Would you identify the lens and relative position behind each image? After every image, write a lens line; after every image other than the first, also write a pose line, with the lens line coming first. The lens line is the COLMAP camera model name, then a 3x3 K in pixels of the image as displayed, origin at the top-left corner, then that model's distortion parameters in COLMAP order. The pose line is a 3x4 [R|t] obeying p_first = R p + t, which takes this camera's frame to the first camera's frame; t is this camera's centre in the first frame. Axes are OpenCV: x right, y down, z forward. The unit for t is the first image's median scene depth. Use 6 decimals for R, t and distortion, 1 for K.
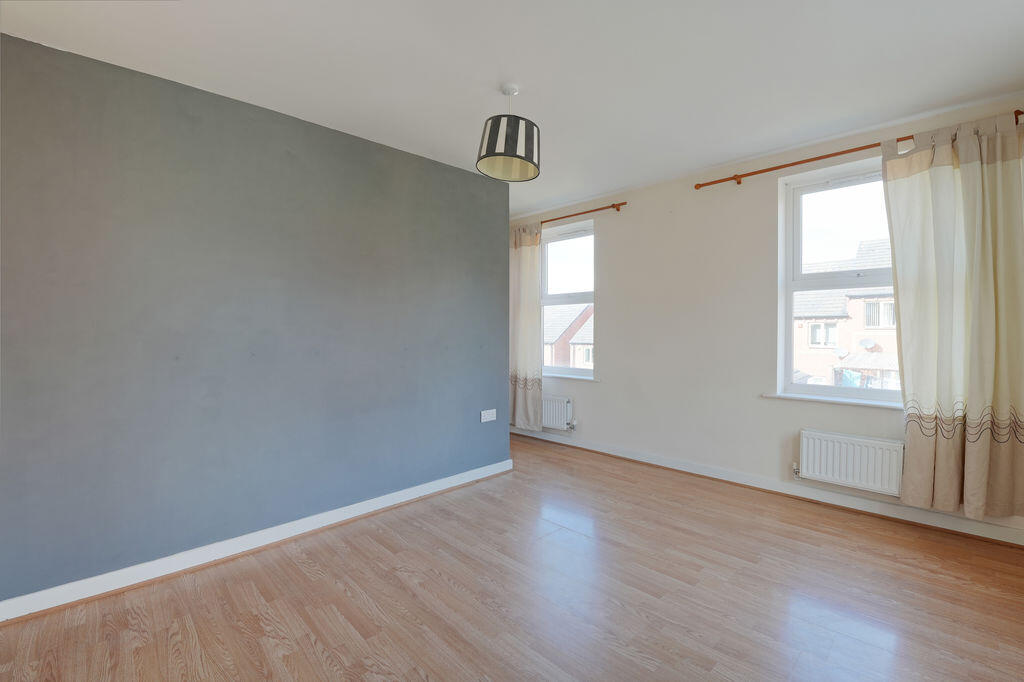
lens RADIAL K [[448.9, 0, 513.0], [0, 448.9, 331.1], [0, 0, 1]] dist [-0.003093, -0.001511]
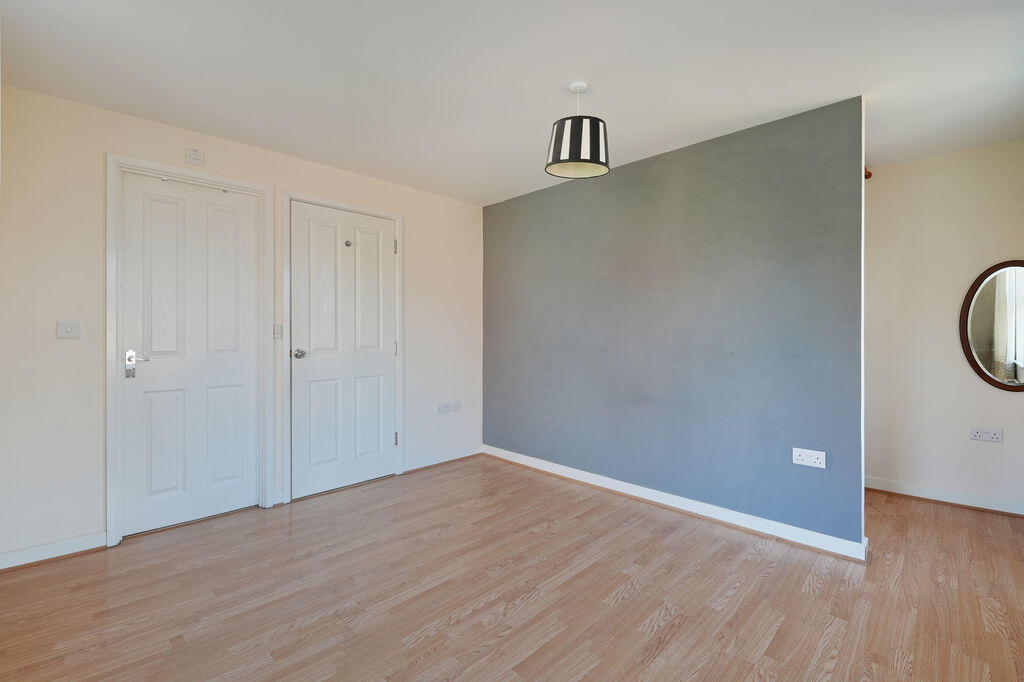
lens RADIAL K [[448.9, 0, 513.0], [0, 448.9, 331.1], [0, 0, 1]] dist [-0.003093, -0.001511]
pose [[0.016468, 0.002939, -0.999860, 0.831206], [-0.004091, 0.999988, 0.002872, -0.000738], [0.999856, 0.004043, 0.016479, 0.735769]]
